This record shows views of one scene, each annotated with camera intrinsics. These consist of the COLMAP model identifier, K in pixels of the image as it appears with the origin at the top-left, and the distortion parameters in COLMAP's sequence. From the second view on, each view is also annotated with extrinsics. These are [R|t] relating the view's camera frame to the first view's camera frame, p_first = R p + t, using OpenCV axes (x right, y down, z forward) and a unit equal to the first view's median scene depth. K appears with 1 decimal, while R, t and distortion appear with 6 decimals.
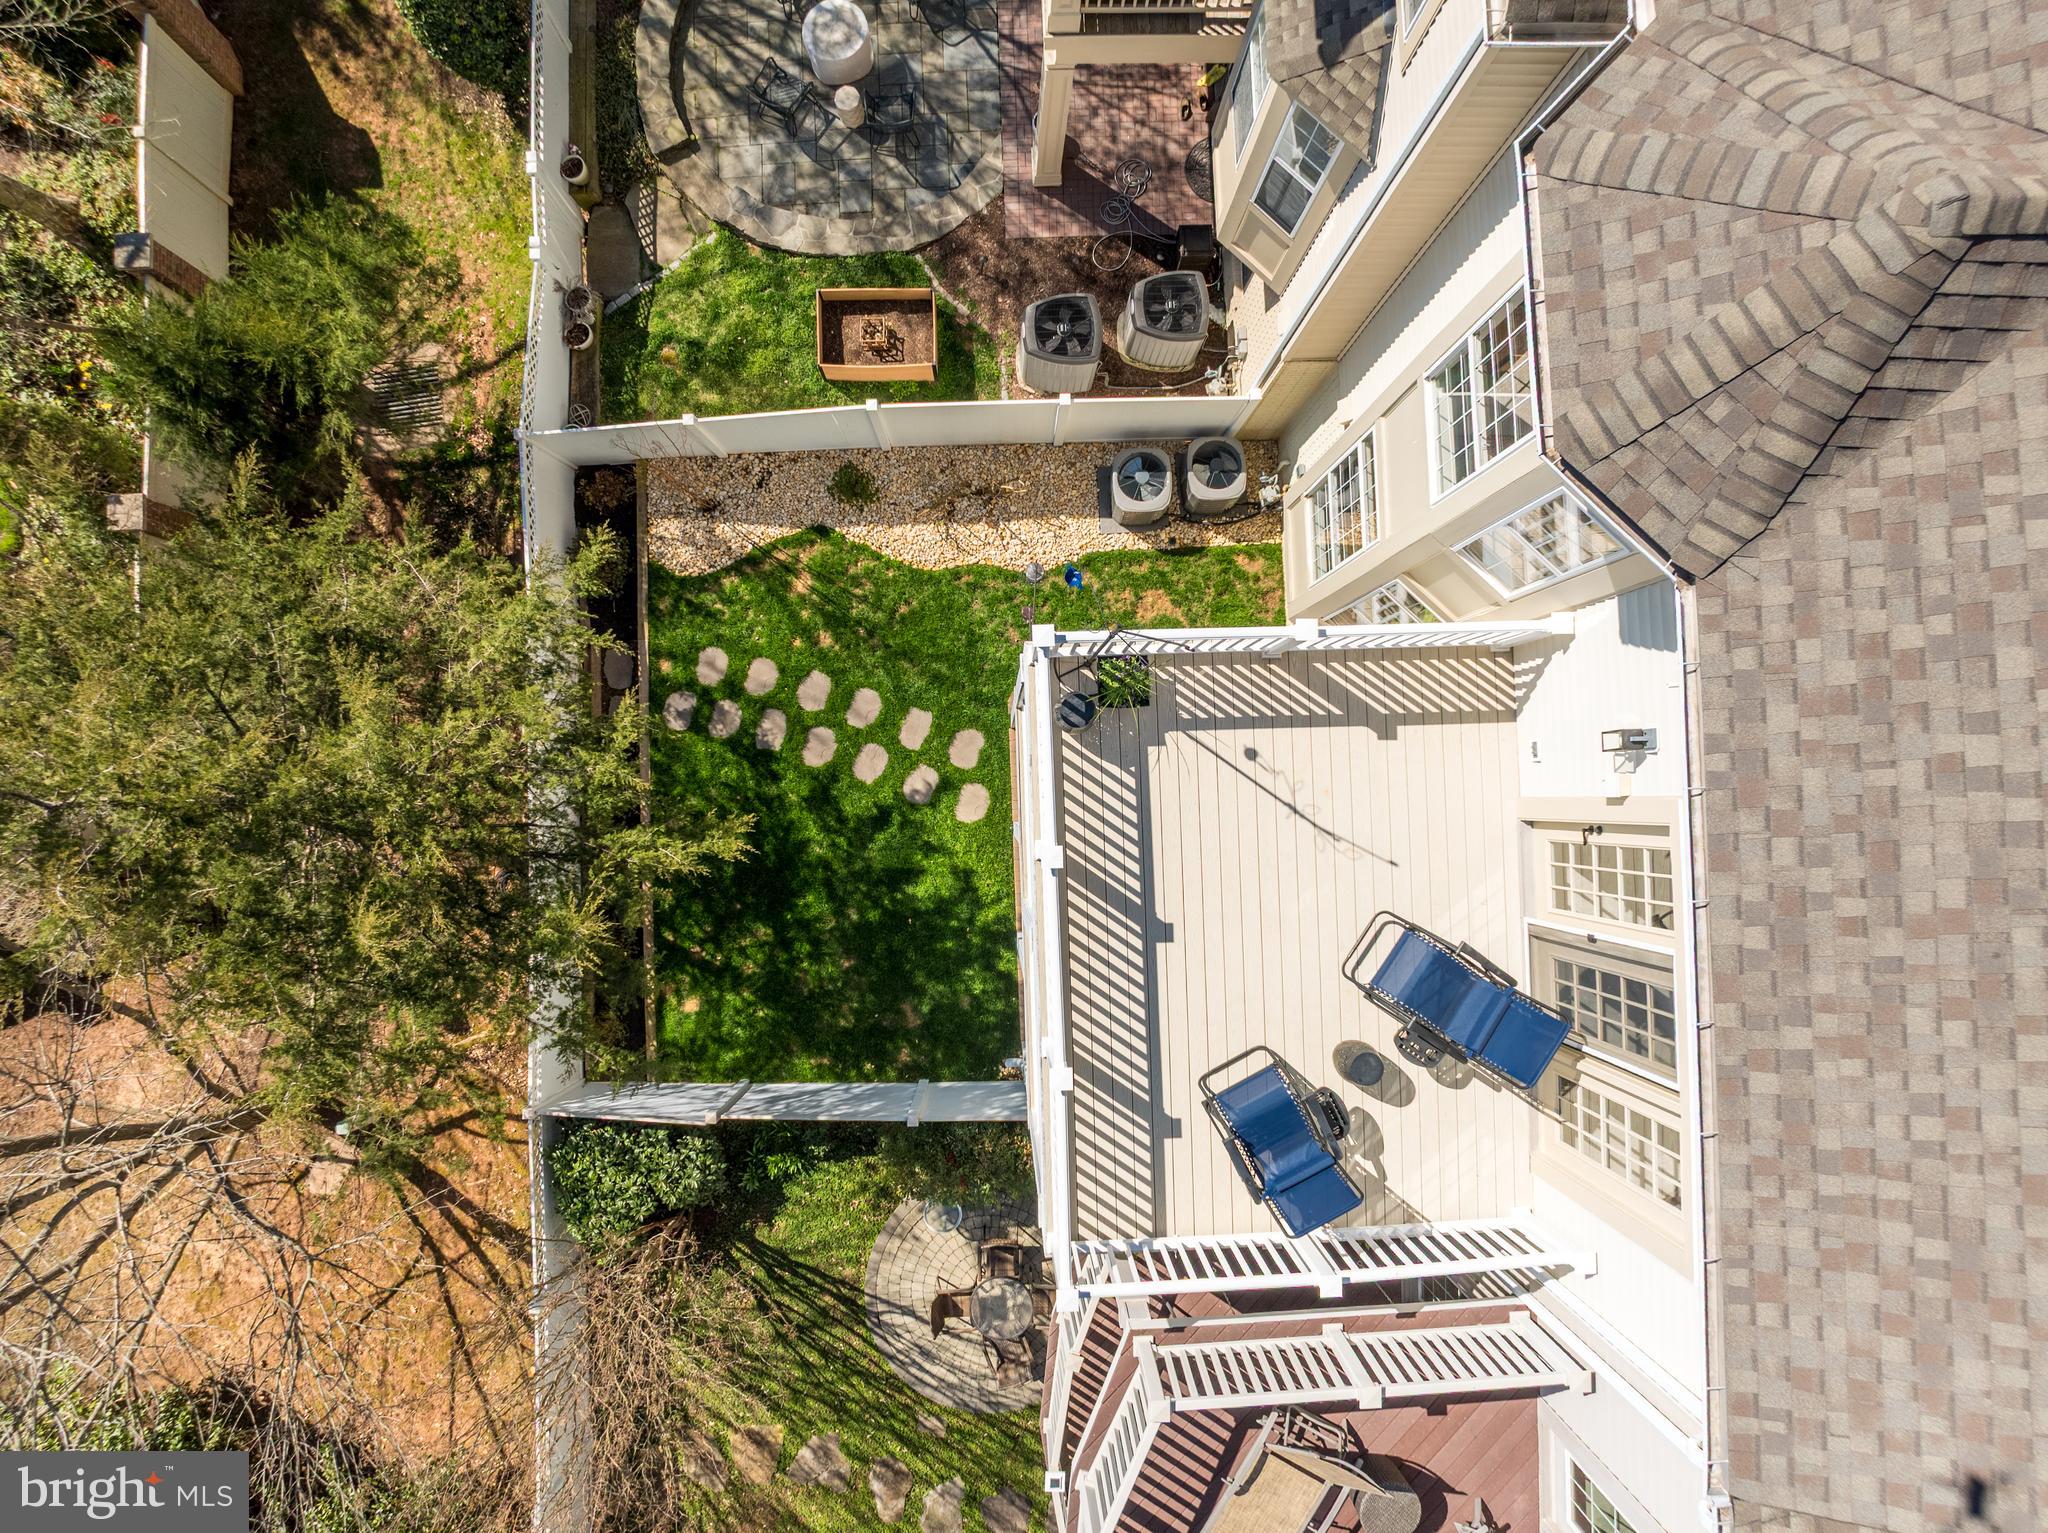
lens RADIAL K [[1196.0, 0, 1024.5], [0, 1196.0, 762.3], [0, 0, 1]] dist [-0.065389, 0.014372]
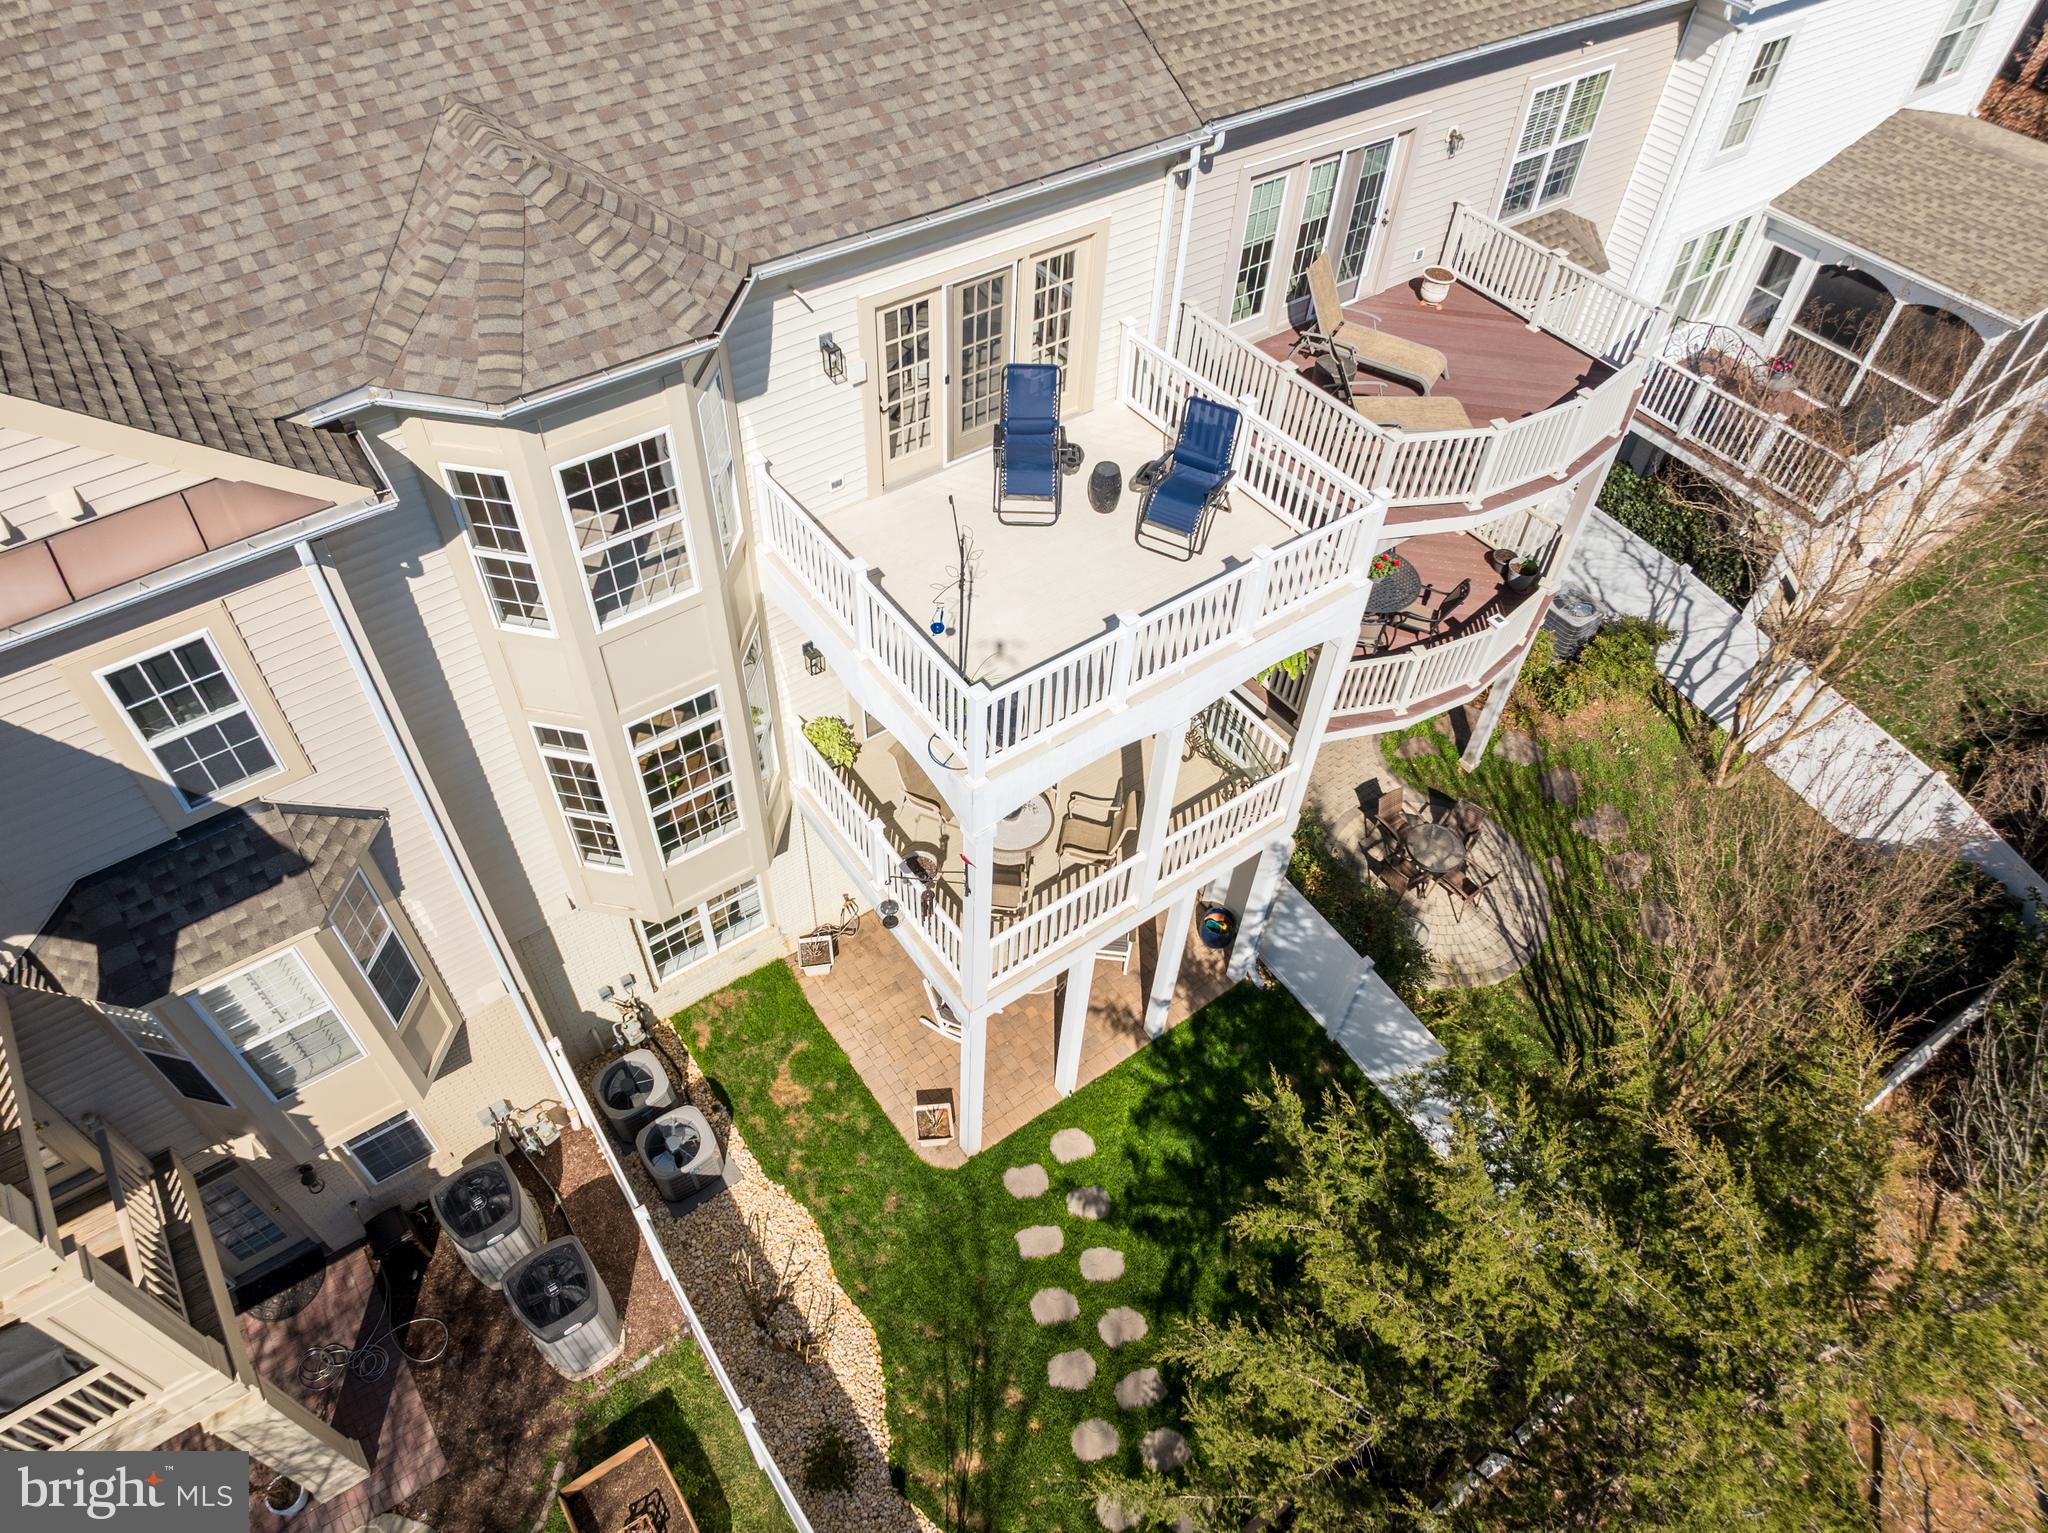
lens RADIAL K [[1296.5, 0, 962.6], [0, 1296.5, 749.4], [0, 0, 1]] dist [-0.064386, 0.009519]
pose [[-0.536014, -0.651379, 0.537024, -0.332379], [0.842788, -0.375996, 0.385143, -0.304053], [-0.048955, 0.659040, 0.750513, 0.058578]]
